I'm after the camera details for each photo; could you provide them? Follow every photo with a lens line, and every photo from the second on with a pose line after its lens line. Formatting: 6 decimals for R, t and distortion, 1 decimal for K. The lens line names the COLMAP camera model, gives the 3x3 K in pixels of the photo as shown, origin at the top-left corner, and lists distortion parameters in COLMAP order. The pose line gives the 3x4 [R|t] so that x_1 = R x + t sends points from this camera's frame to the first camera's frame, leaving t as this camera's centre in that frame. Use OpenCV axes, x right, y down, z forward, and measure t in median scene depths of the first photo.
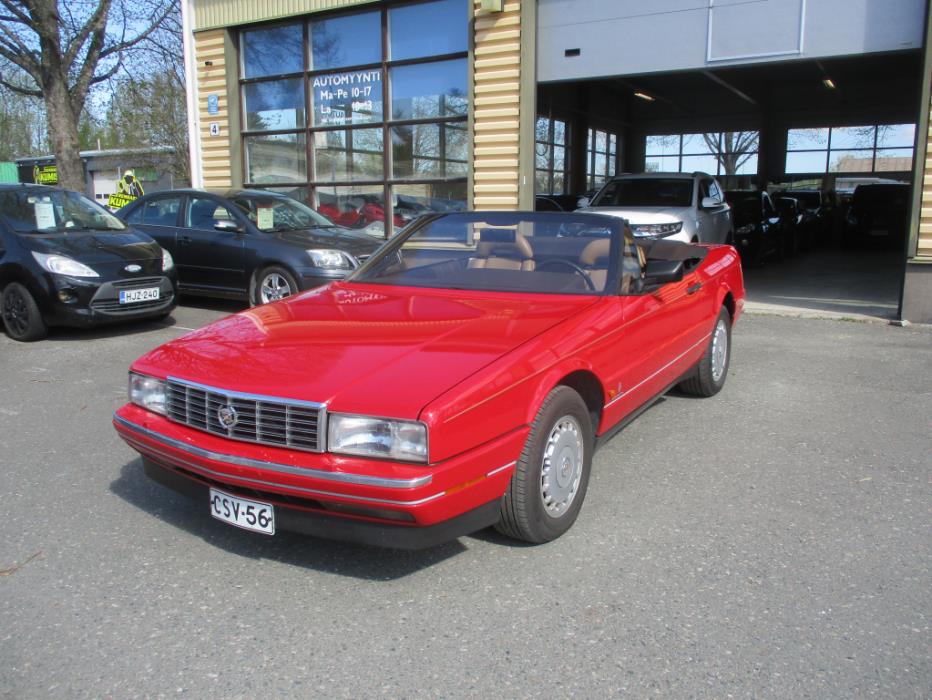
lens RADIAL K [[756.7, 0, 466.0], [0, 756.7, 350.0], [0, 0, 1]] dist [-0.052596, -0.000229]
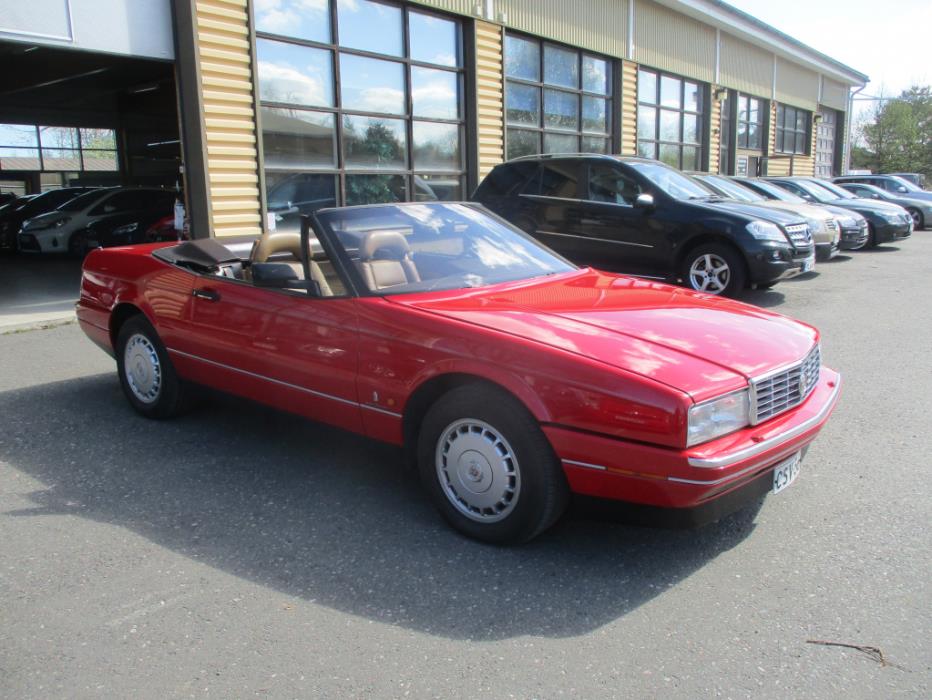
lens RADIAL K [[762.9, 0, 465.0], [0, 762.9, 342.6], [0, 0, 1]] dist [-0.022794, -0.002784]
pose [[0.152446, -0.184842, 0.970873, -1.024868], [0.203028, 0.967260, 0.152275, -0.166997], [-0.967233, 0.173900, 0.184983, 0.885694]]
